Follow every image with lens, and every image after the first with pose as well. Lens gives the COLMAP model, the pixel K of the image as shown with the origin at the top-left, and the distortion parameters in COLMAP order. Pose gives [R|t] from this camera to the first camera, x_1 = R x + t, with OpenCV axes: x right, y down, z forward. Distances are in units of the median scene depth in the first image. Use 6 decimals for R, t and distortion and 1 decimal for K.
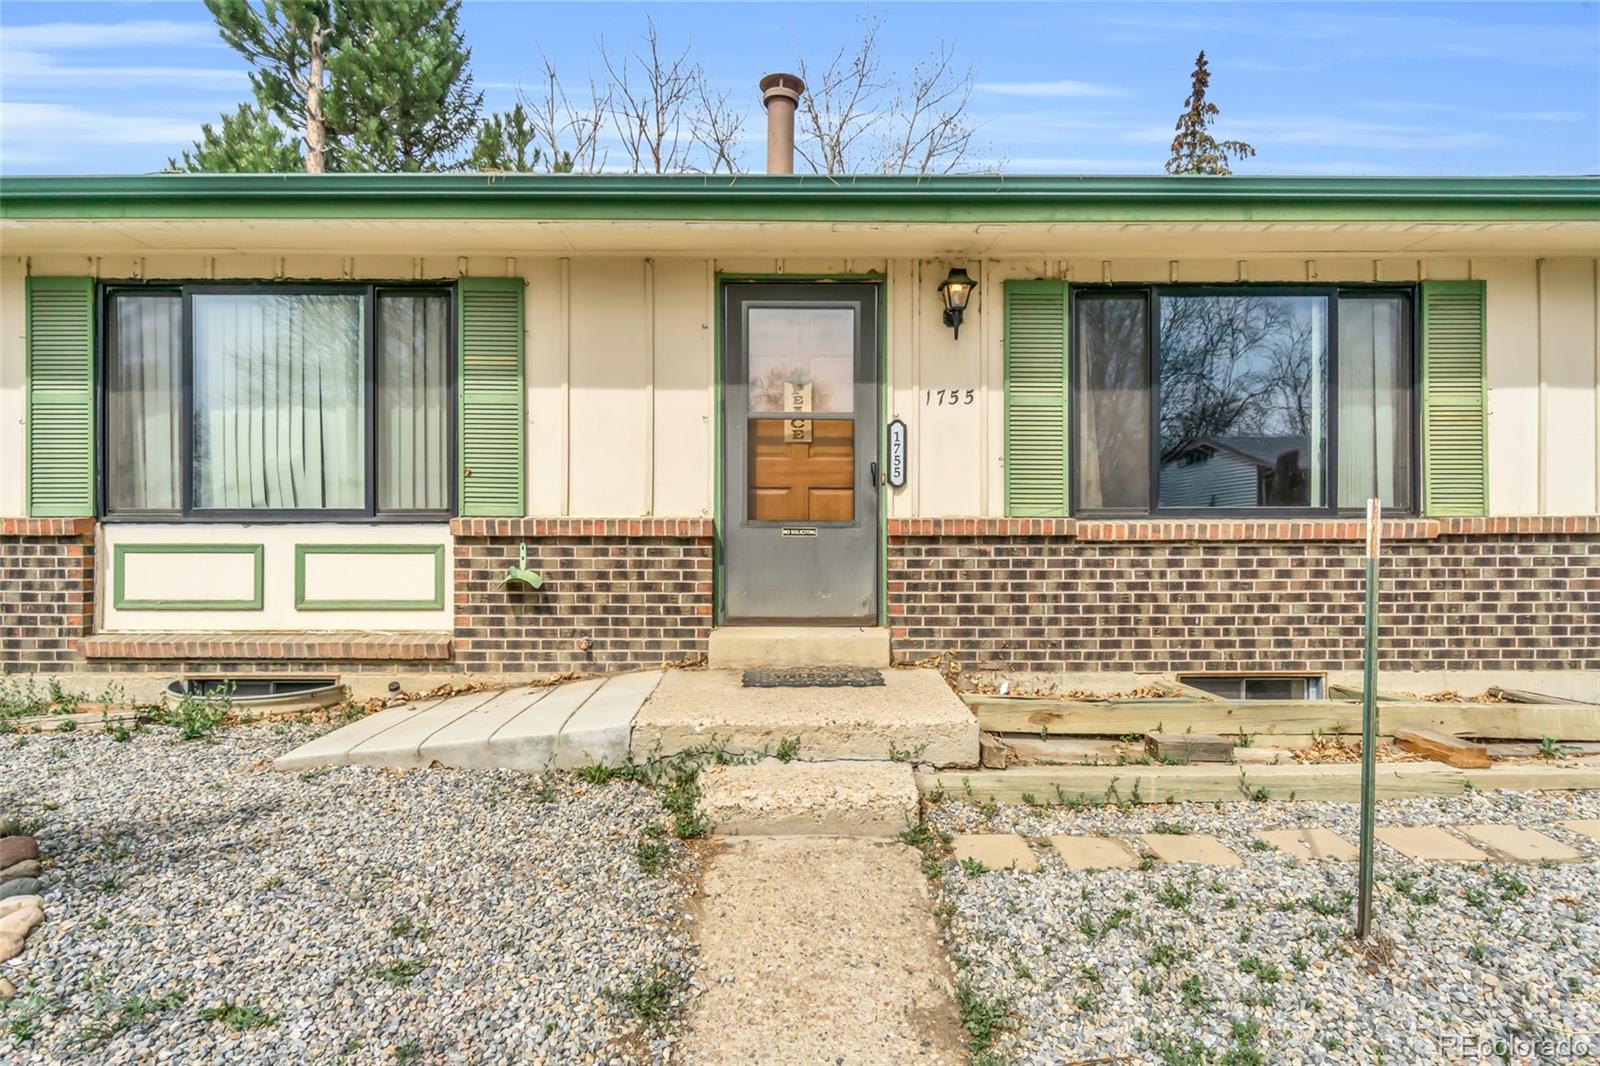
lens RADIAL K [[848.7, 0, 802.3], [0, 848.7, 533.6], [0, 0, 1]] dist [0.000673, 0.000218]
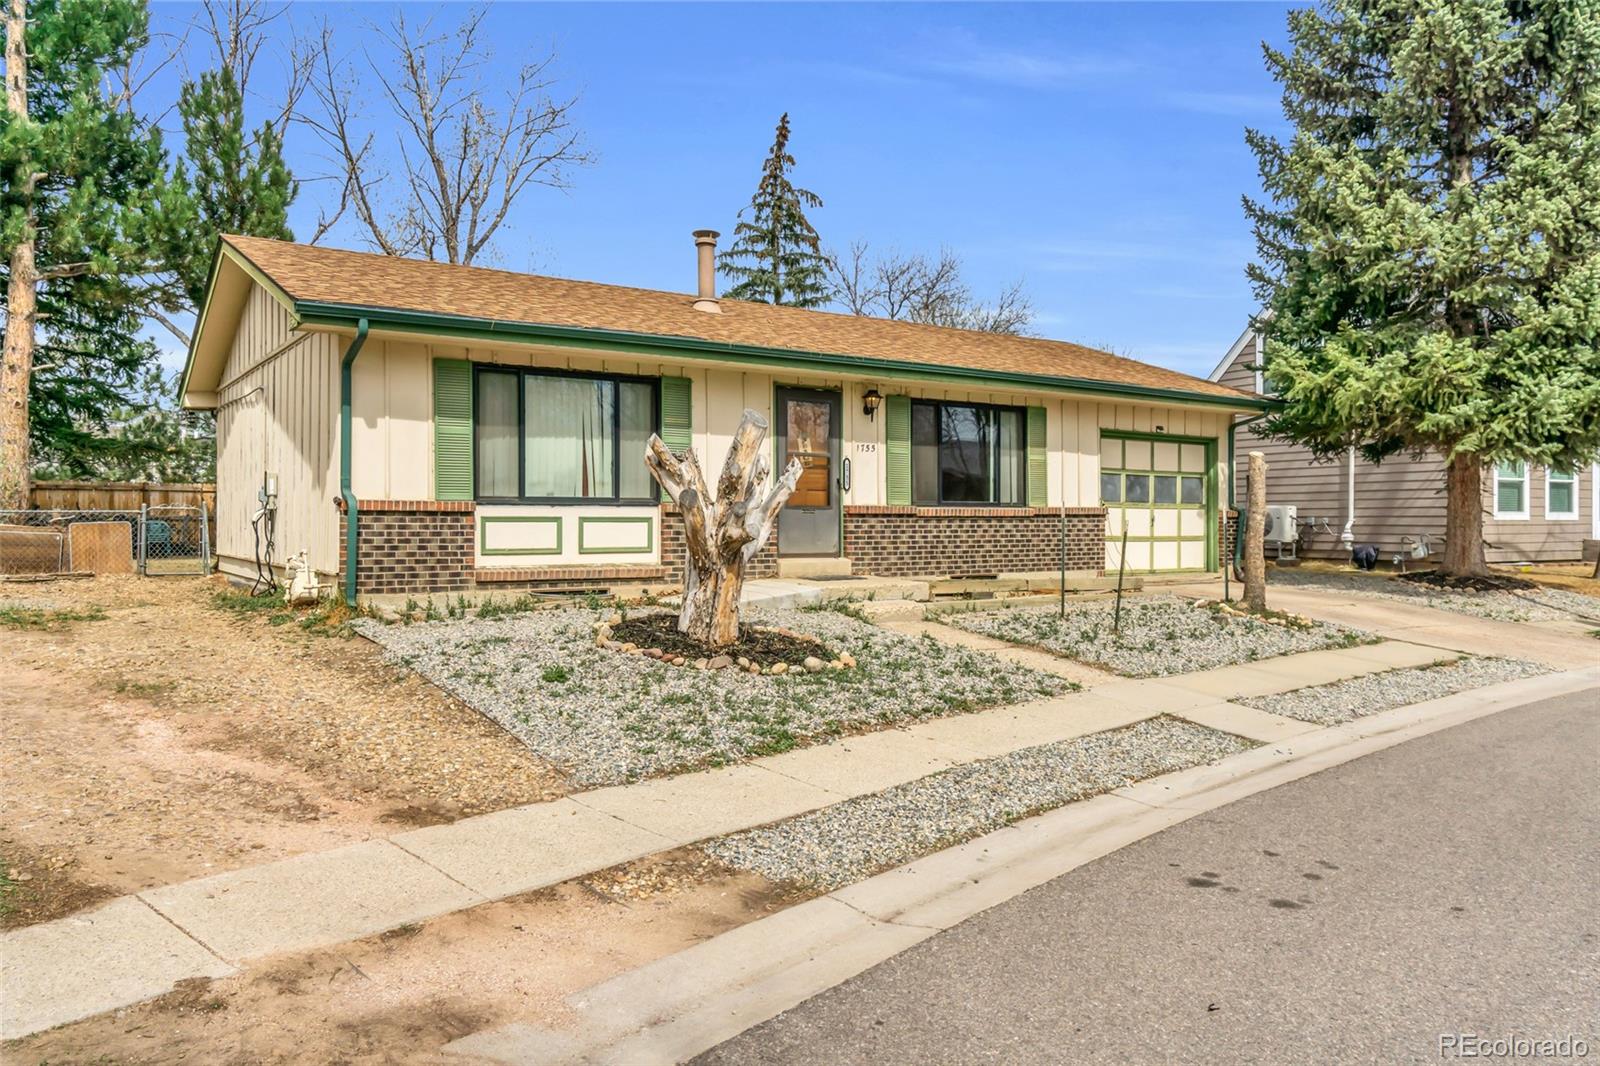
lens RADIAL K [[1105.4, 0, 799.7], [0, 1105.4, 522.8], [0, 0, 1]] dist [0.000116, -0.001701]
pose [[0.834848, 0.000315, 0.550480, -1.497582], [0.001427, 0.999995, -0.002737, 0.032069], [-0.550478, 0.003071, 0.834844, -1.219799]]
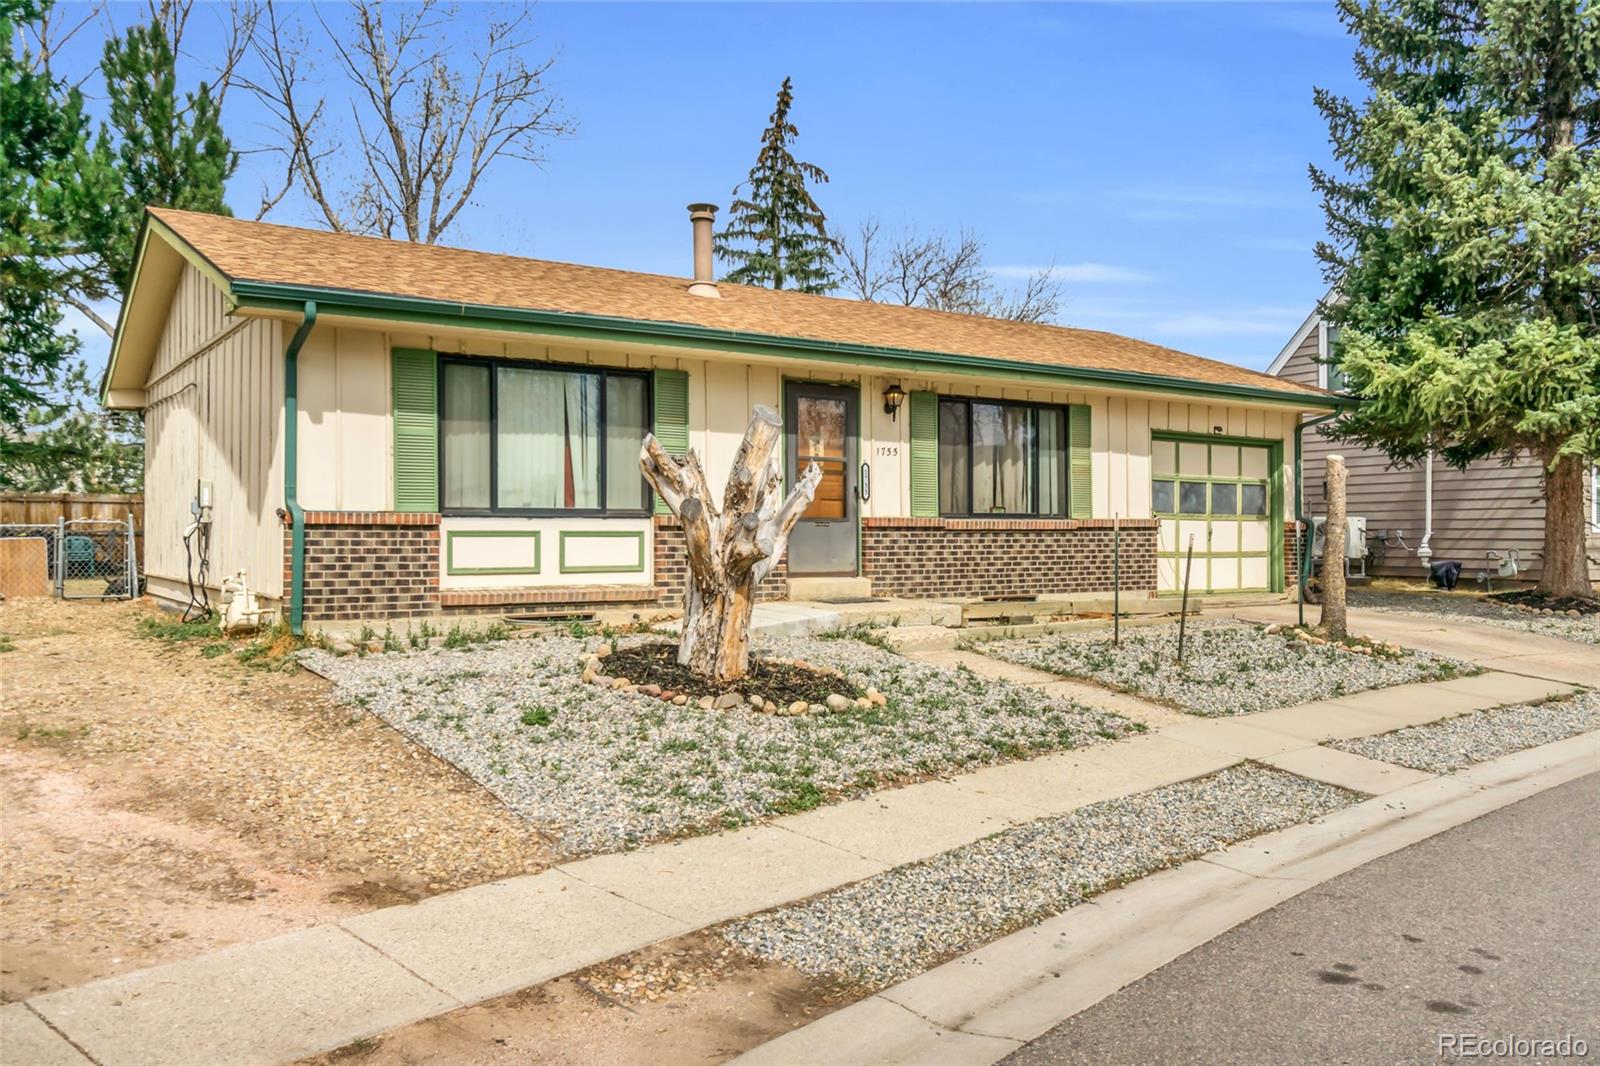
lens RADIAL K [[1227.1, 0, 800.0], [0, 1227.1, 532.1], [0, 0, 1]] dist [0.003582, -0.001734]
pose [[0.833976, 0.001047, 0.551800, -1.476567], [0.003230, 0.999972, -0.006779, 0.031397], [-0.551791, 0.007436, 0.833949, -1.134404]]
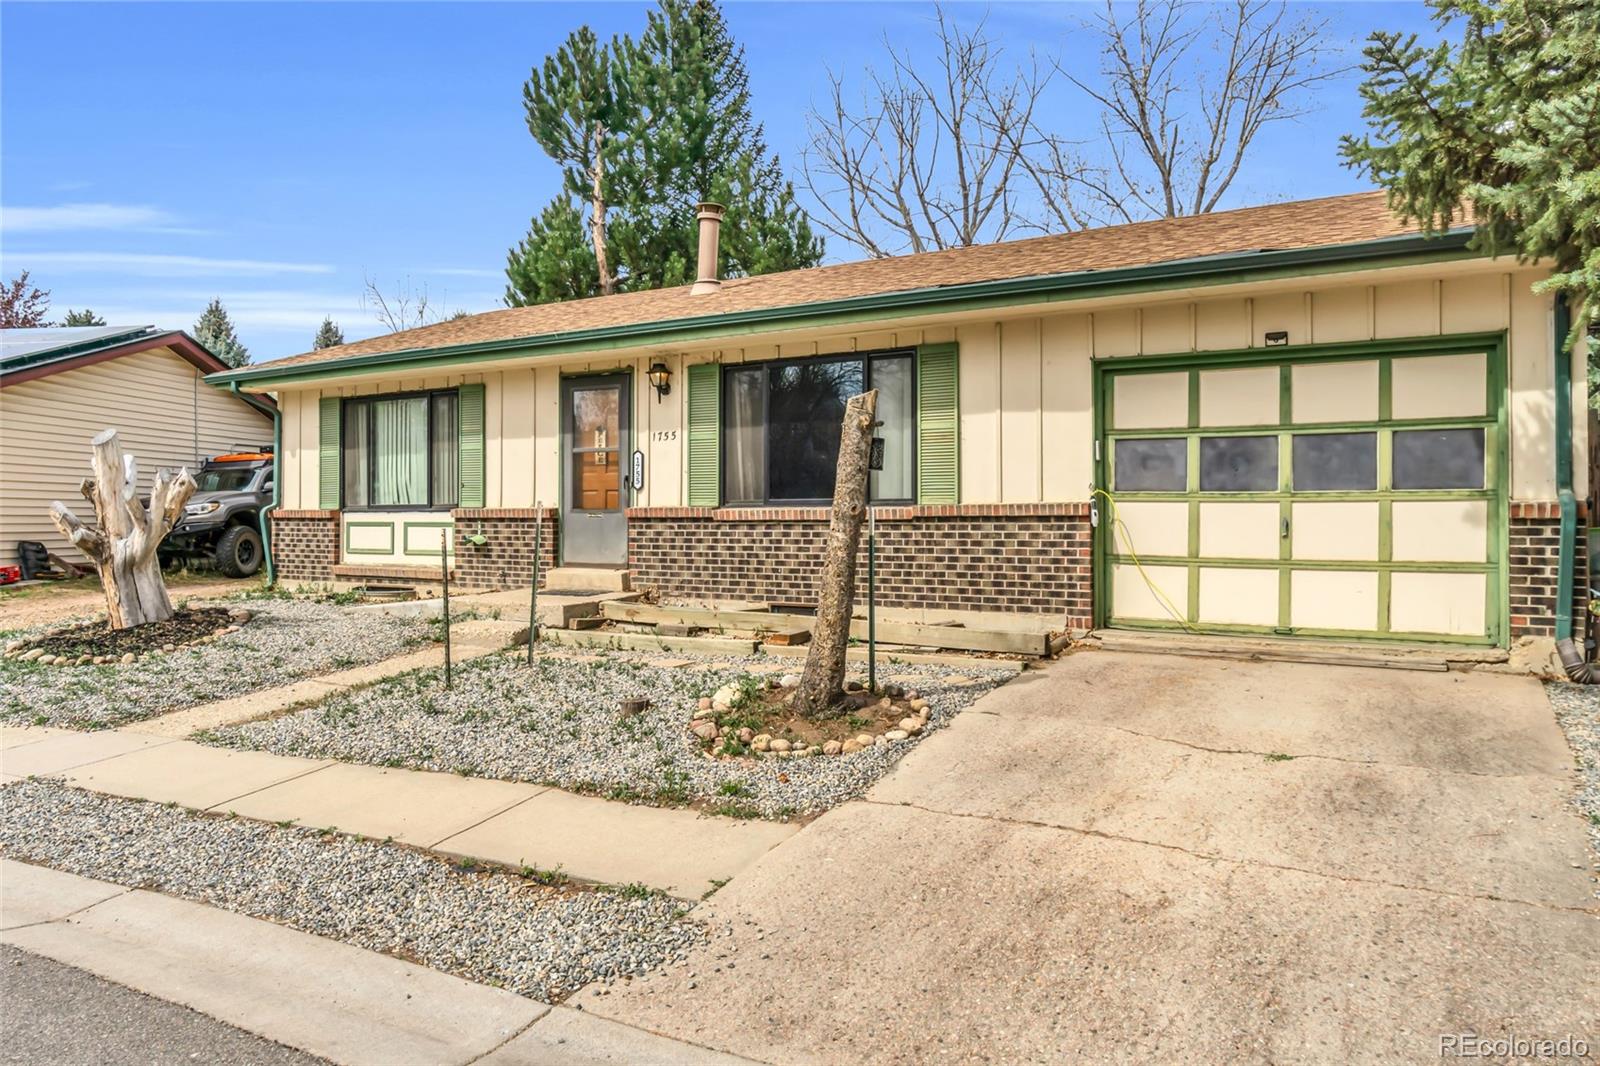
lens RADIAL K [[1105.4, 0, 800.6], [0, 1105.4, 538.9], [0, 0, 1]] dist [0.000116, -0.001701]
pose [[0.854204, 0.009298, -0.519855, 1.580808], [-0.006278, 0.999952, 0.007570, 0.026920], [0.519901, -0.003202, 0.854221, -0.760423]]
